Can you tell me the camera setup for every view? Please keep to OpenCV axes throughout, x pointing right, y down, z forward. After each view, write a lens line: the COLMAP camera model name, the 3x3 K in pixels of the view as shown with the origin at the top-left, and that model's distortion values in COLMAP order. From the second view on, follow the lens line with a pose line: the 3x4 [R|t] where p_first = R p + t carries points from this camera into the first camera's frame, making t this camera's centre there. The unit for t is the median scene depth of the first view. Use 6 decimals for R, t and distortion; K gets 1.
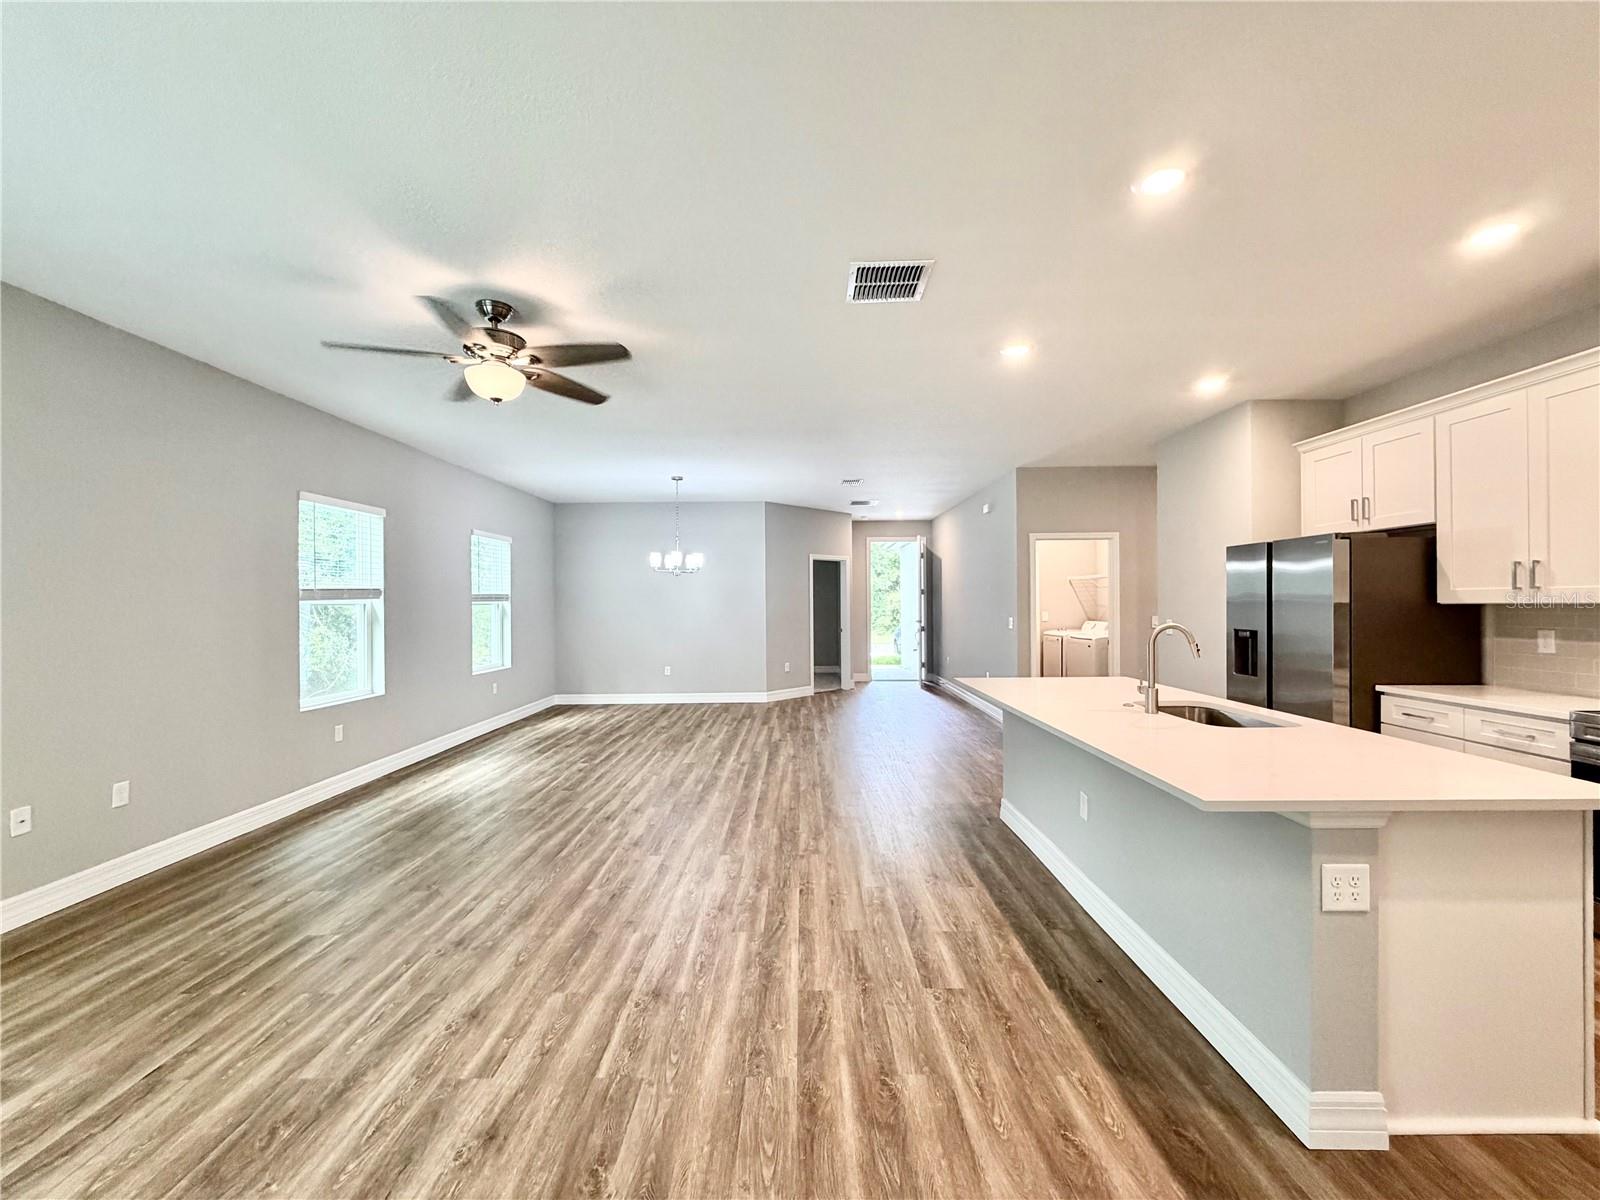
lens RADIAL K [[636.7, 0, 796.2], [0, 636.7, 601.6], [0, 0, 1]] dist [-0.000520, 0.000125]
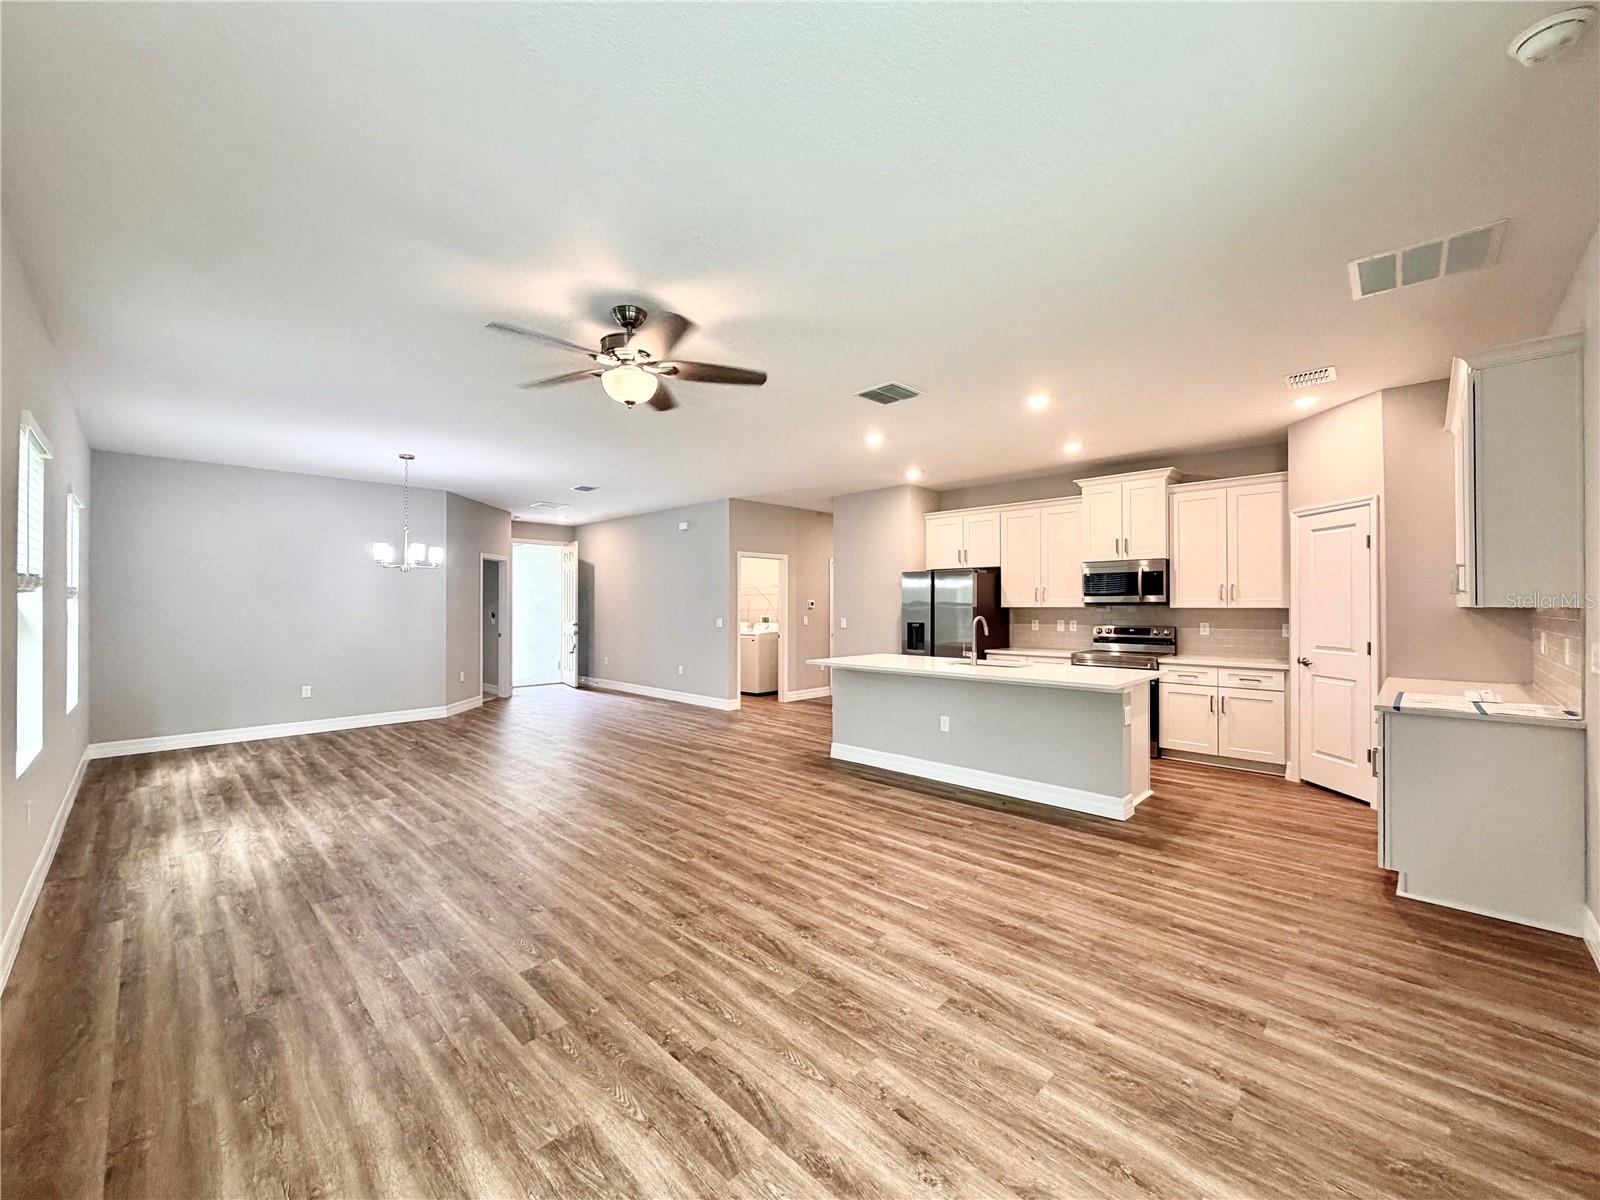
lens RADIAL K [[636.7, 0, 796.2], [0, 636.7, 601.6], [0, 0, 1]] dist [-0.000520, 0.000125]
pose [[0.693856, 0.012432, 0.720006, -1.008164], [-0.005752, 0.999915, -0.011722, 0.014022], [-0.720091, 0.003992, 0.693869, 0.094308]]
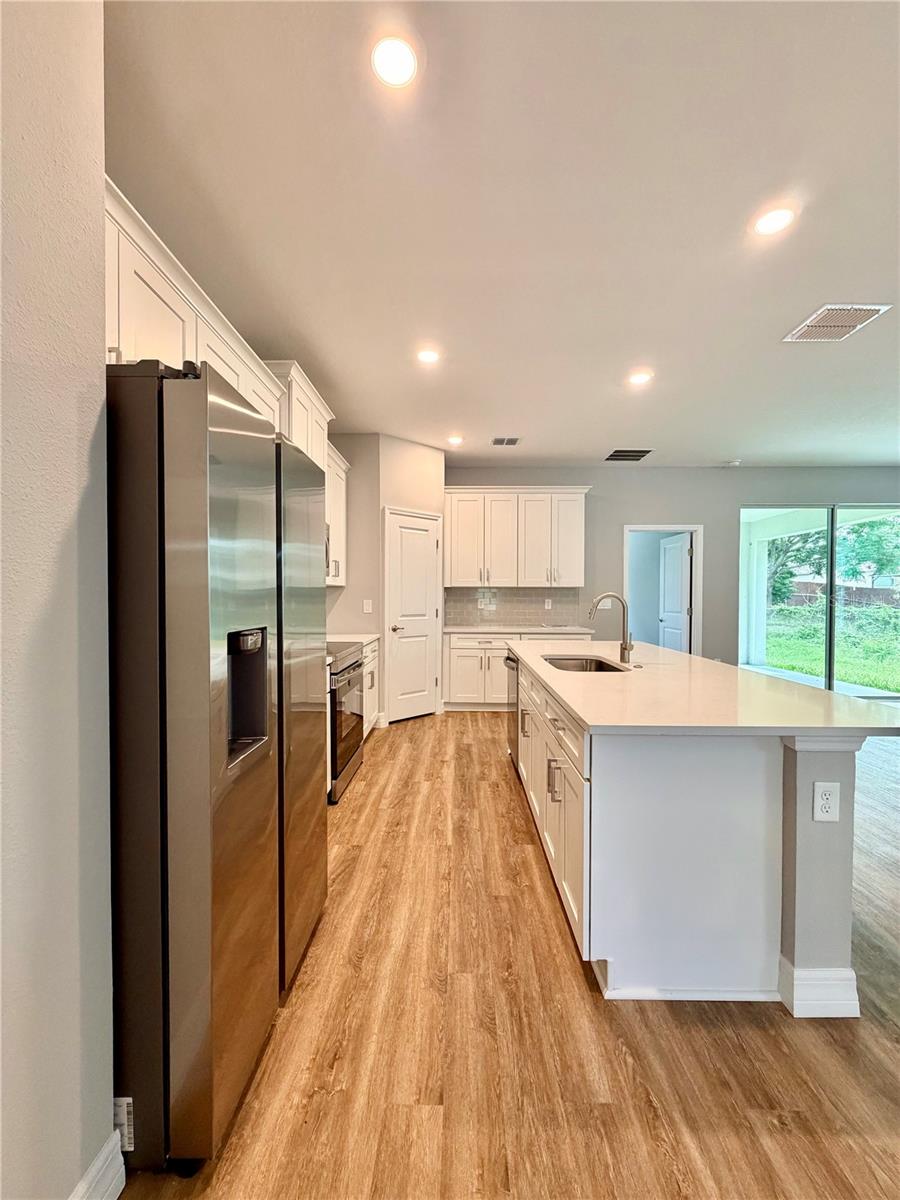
lens RADIAL K [[477.5, 0, 450.7], [0, 477.5, 603.2], [0, 0, 1]] dist [-0.000520, 0.000125]
pose [[-0.999945, 0.004823, 0.009316, 0.825714], [0.004972, 0.999859, 0.016055, 0.034950], [-0.009237, 0.016101, -0.999828, 1.802012]]
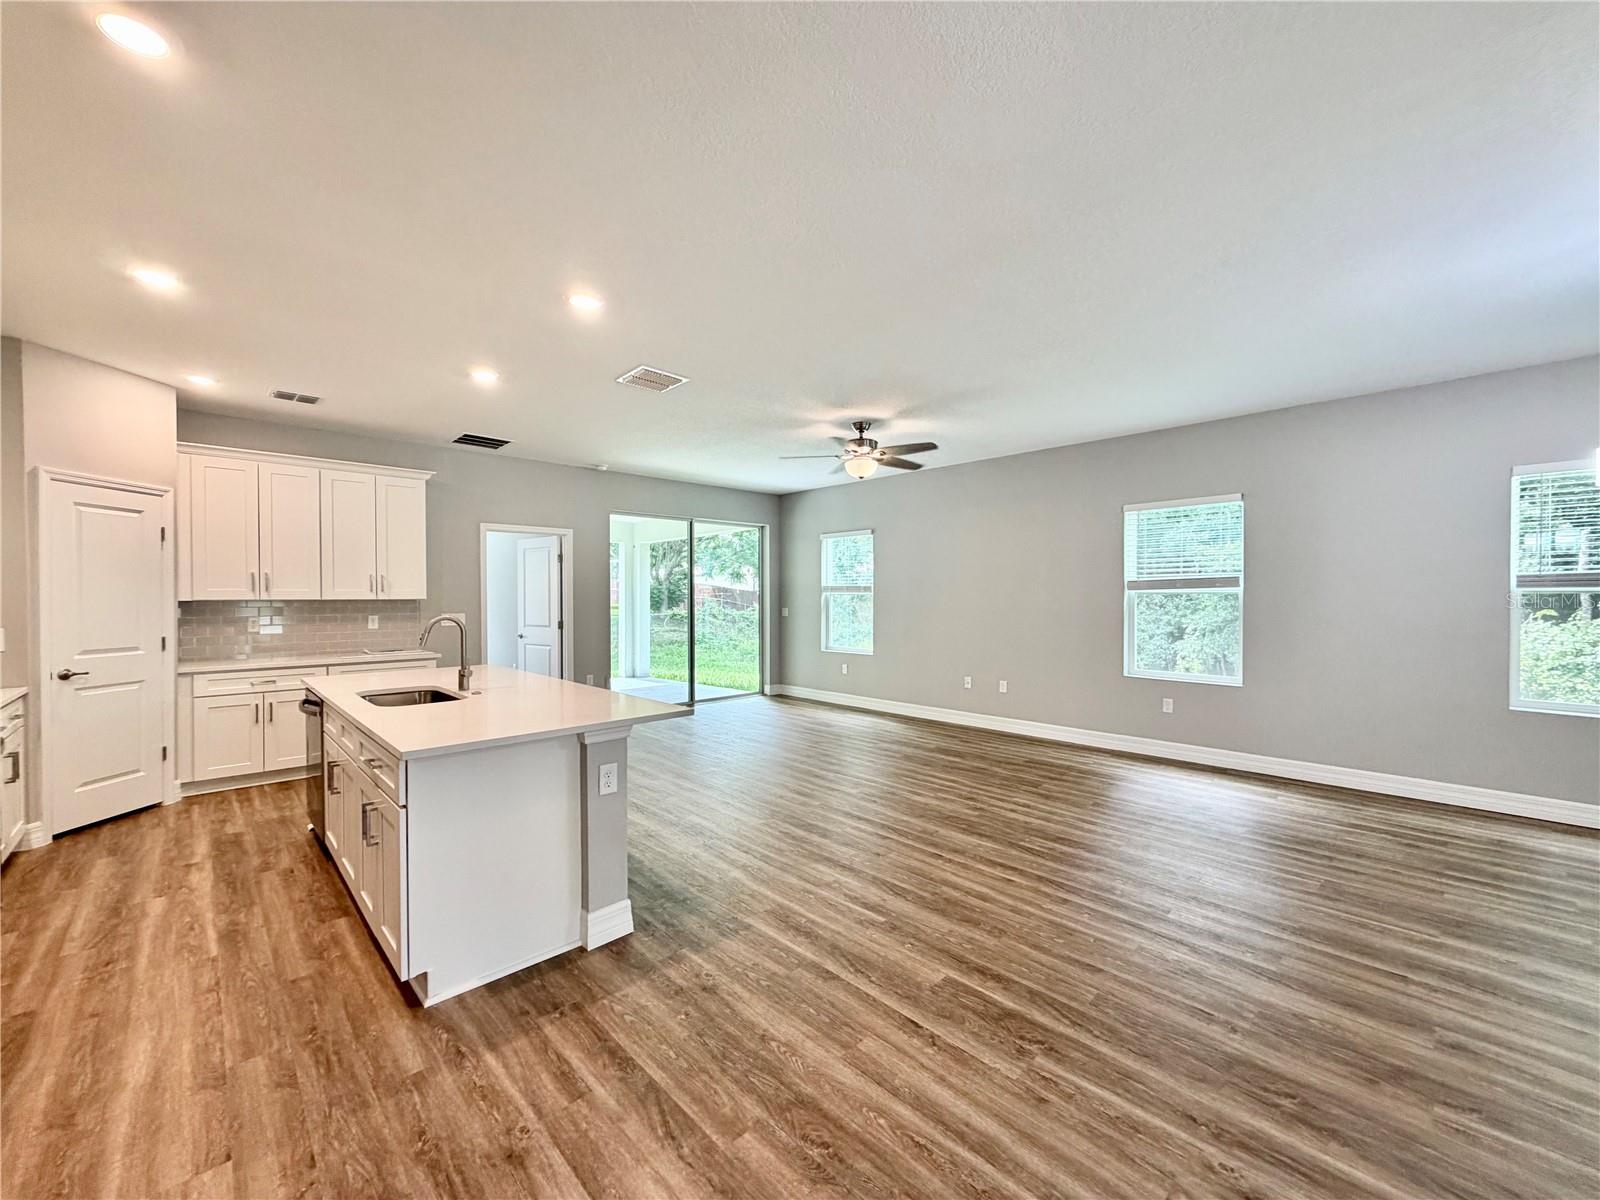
lens RADIAL K [[636.7, 0, 796.2], [0, 636.7, 601.6], [0, 0, 1]] dist [-0.000520, 0.000125]
pose [[-0.719267, 0.015626, -0.694558, 0.859325], [0.009400, 0.999874, 0.012761, -0.001136], [0.694670, 0.002650, -0.719324, 2.101989]]
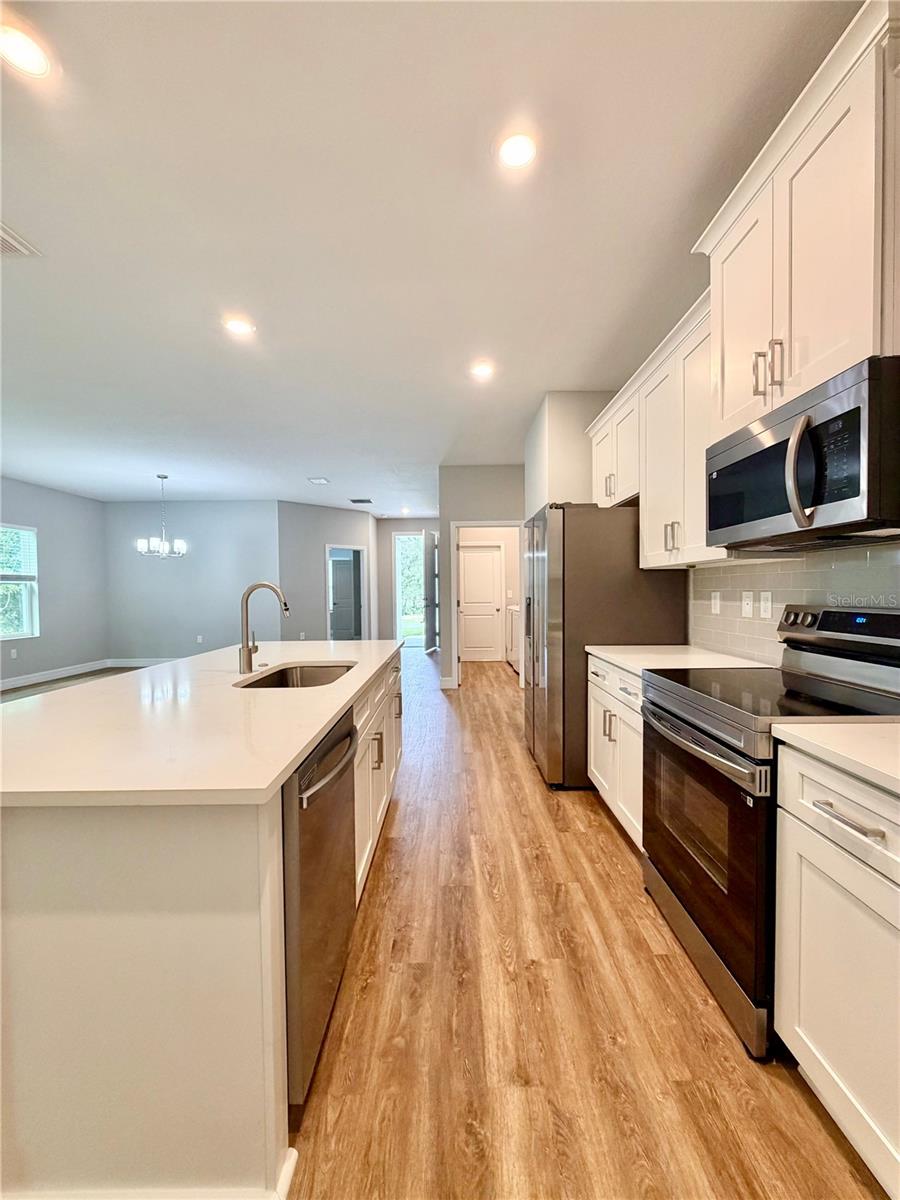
lens RADIAL K [[477.5, 0, 450.7], [0, 477.5, 603.2], [0, 0, 1]] dist [-0.000520, 0.000125]
pose [[0.999972, -0.003398, 0.006602, 0.796849], [0.003210, 0.999594, 0.028326, 0.042924], [-0.006695, -0.028304, 0.999577, 0.233849]]
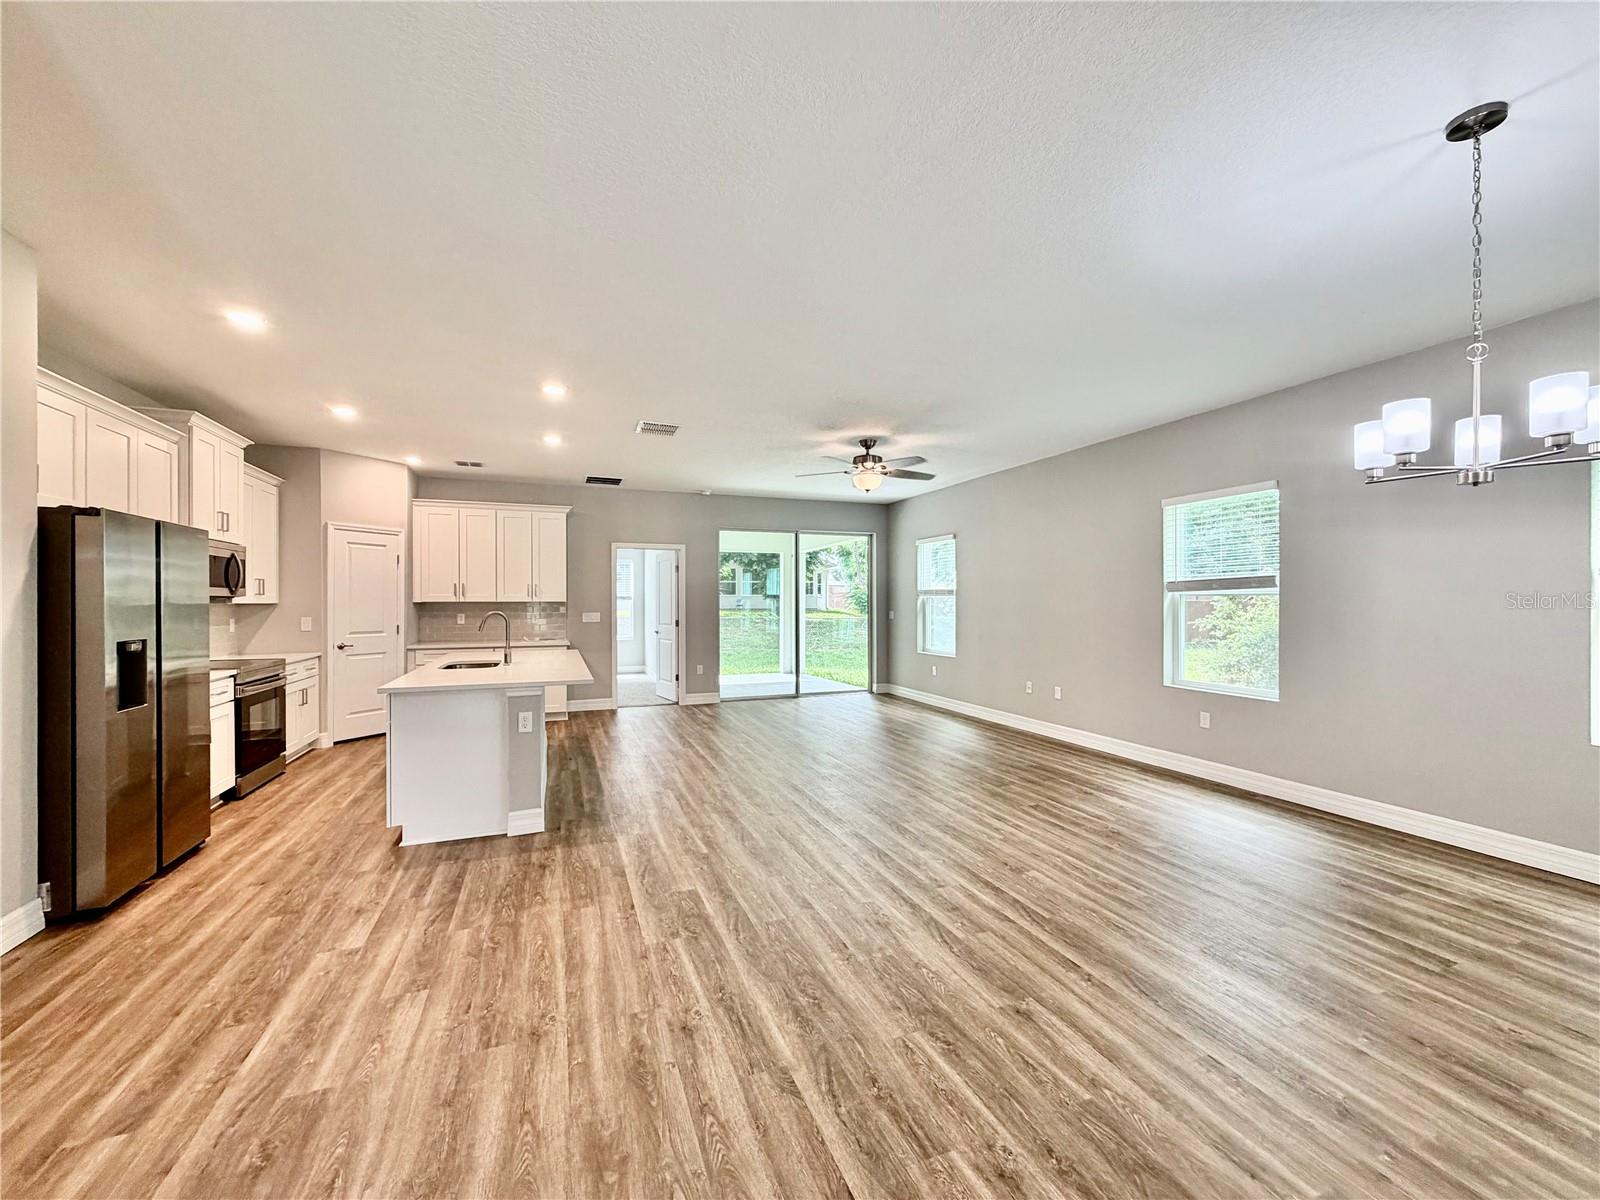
lens RADIAL K [[636.7, 0, 796.2], [0, 636.7, 601.6], [0, 0, 1]] dist [-0.000520, 0.000125]
pose [[-0.930855, 0.009555, -0.365263, 0.419628], [0.010169, 0.999948, 0.000243, 0.013478], [0.365246, -0.003488, -0.930904, 2.657409]]
